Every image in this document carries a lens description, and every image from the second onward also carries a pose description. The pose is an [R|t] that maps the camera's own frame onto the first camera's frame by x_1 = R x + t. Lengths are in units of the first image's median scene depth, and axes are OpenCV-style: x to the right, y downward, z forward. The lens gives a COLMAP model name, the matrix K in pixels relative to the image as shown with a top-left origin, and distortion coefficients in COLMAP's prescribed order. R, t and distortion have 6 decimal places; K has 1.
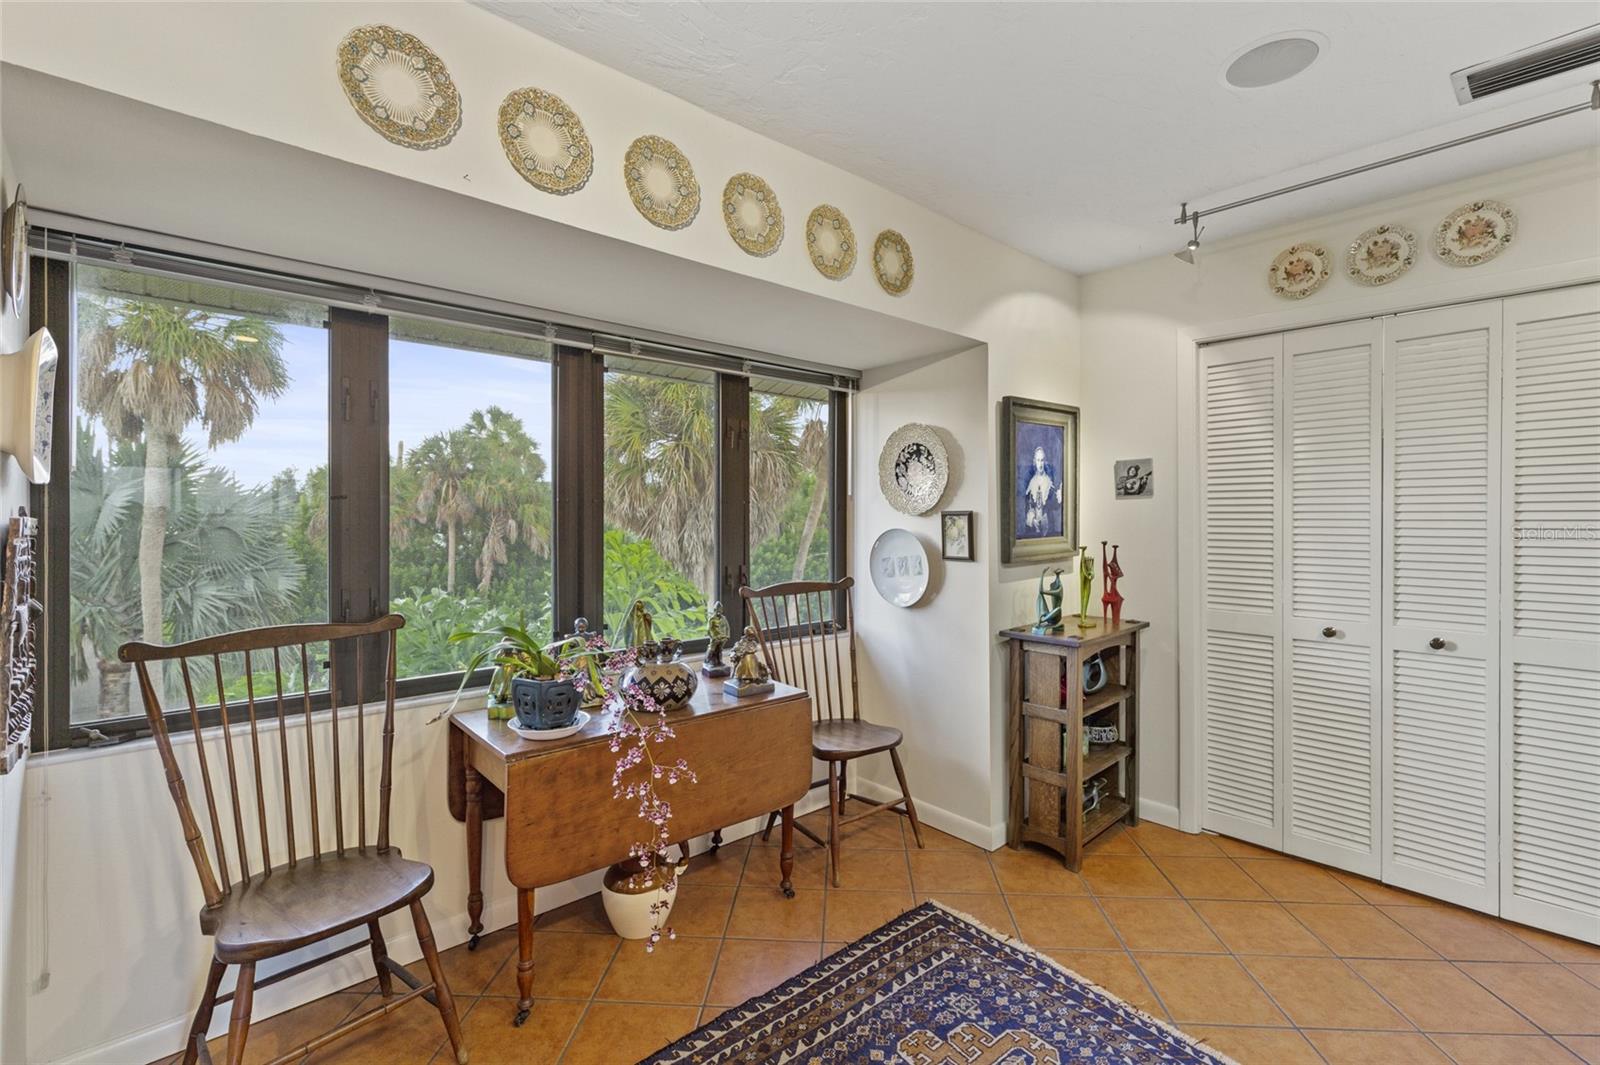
lens RADIAL K [[717.5, 0, 807.9], [0, 717.5, 521.3], [0, 0, 1]] dist [0.004960, -0.003692]
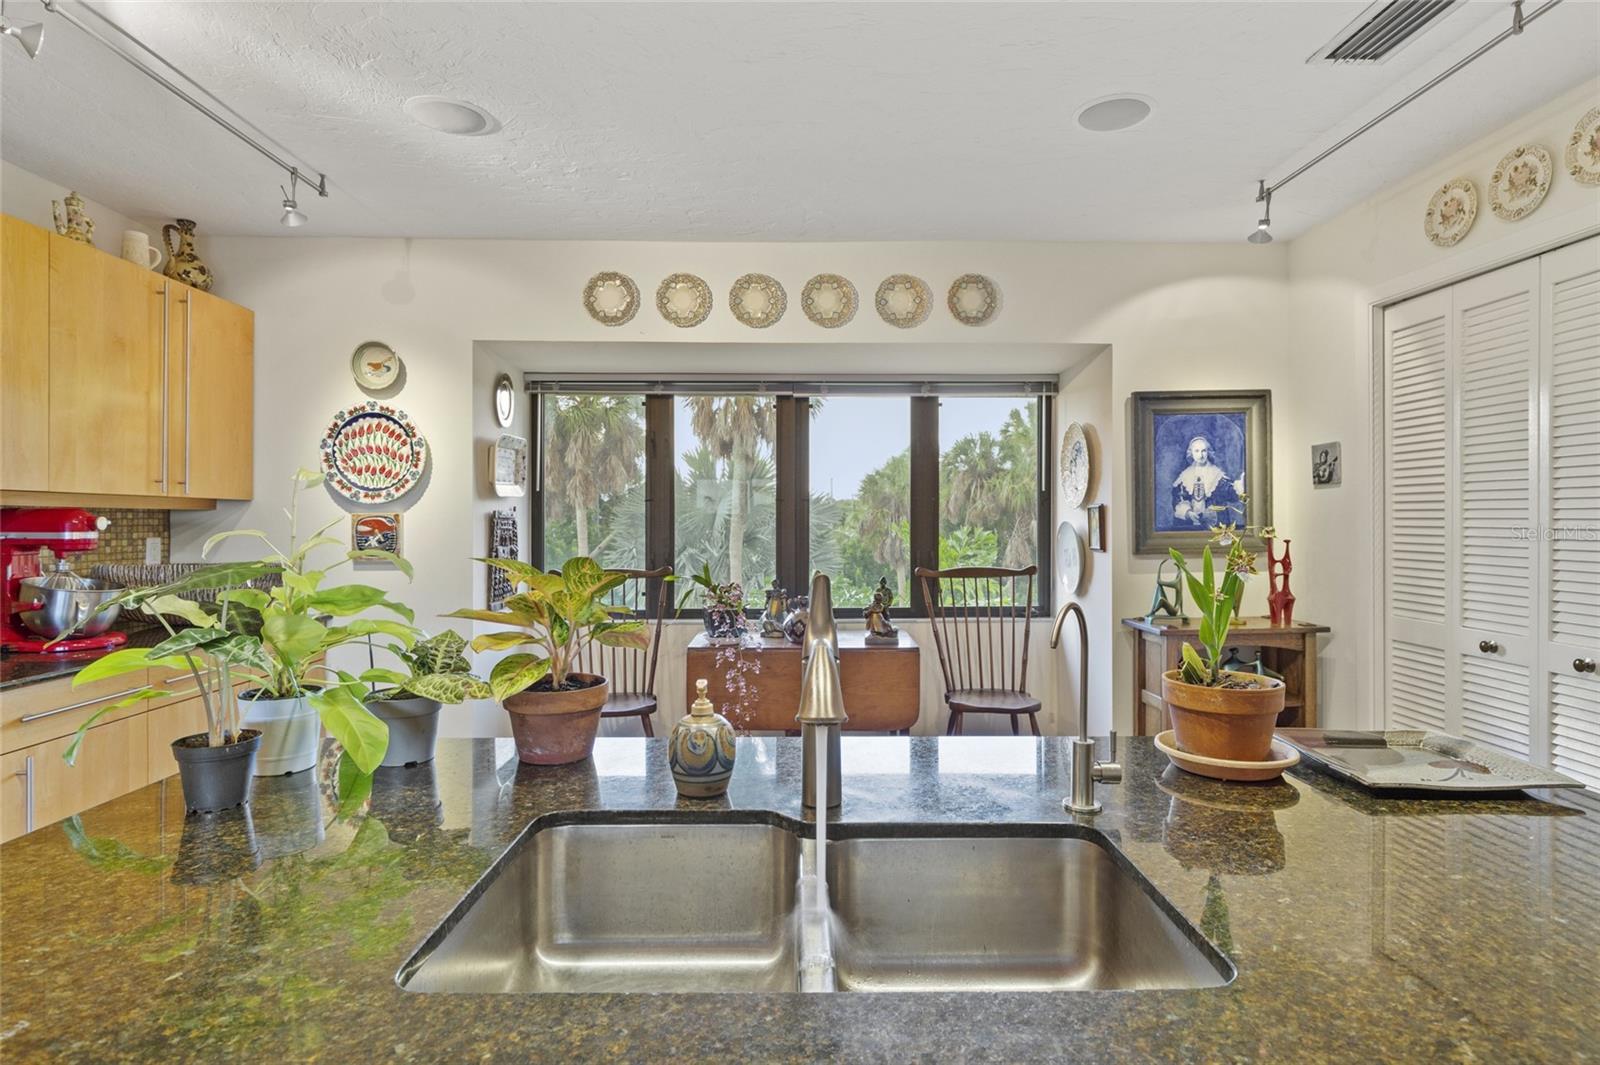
lens RADIAL K [[821.7, 0, 809.2], [0, 821.7, 527.4], [0, 0, 1]] dist [0.002991, -0.002683]
pose [[0.757527, 0.006798, -0.652768, 0.728018], [-0.003560, 0.999974, 0.006282, 0.014936], [0.652794, -0.002435, 0.757532, -0.209543]]
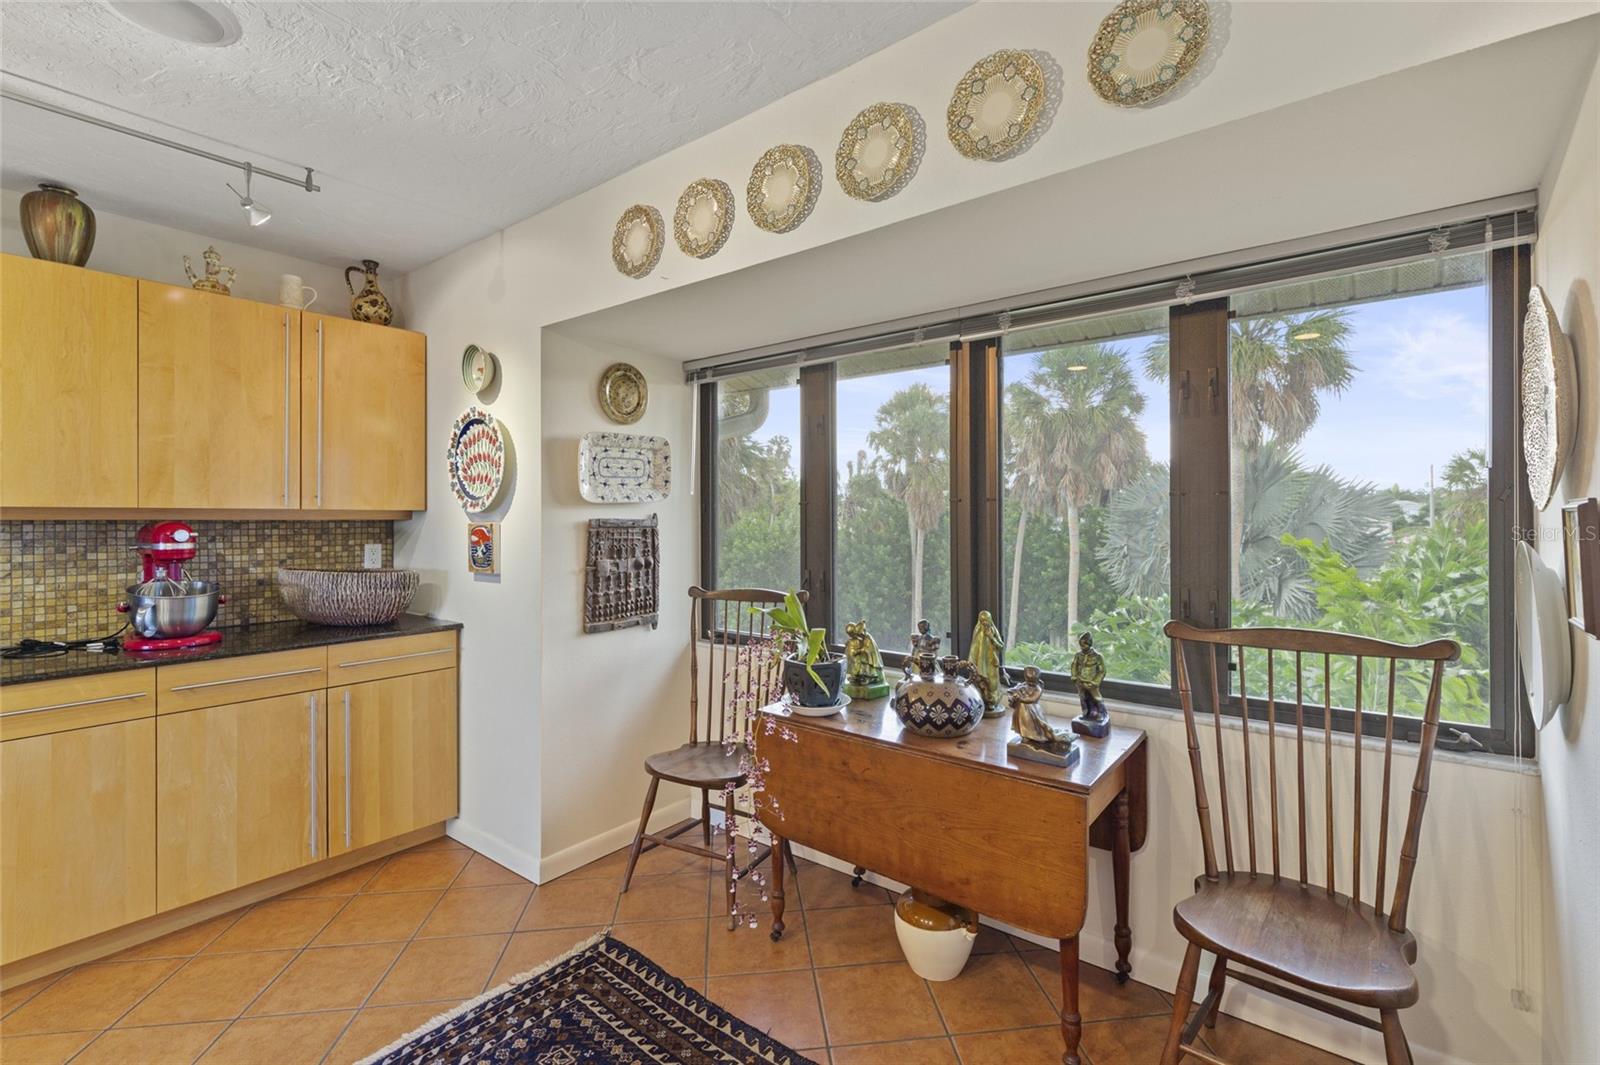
lens RADIAL K [[717.5, 0, 814.0], [0, 717.5, 515.9], [0, 0, 1]] dist [0.004960, -0.003692]
pose [[0.171256, -0.000521, -0.985226, 0.540304], [-0.000886, 0.999999, -0.000683, -0.005795], [0.985226, 0.000990, 0.171256, 0.584971]]
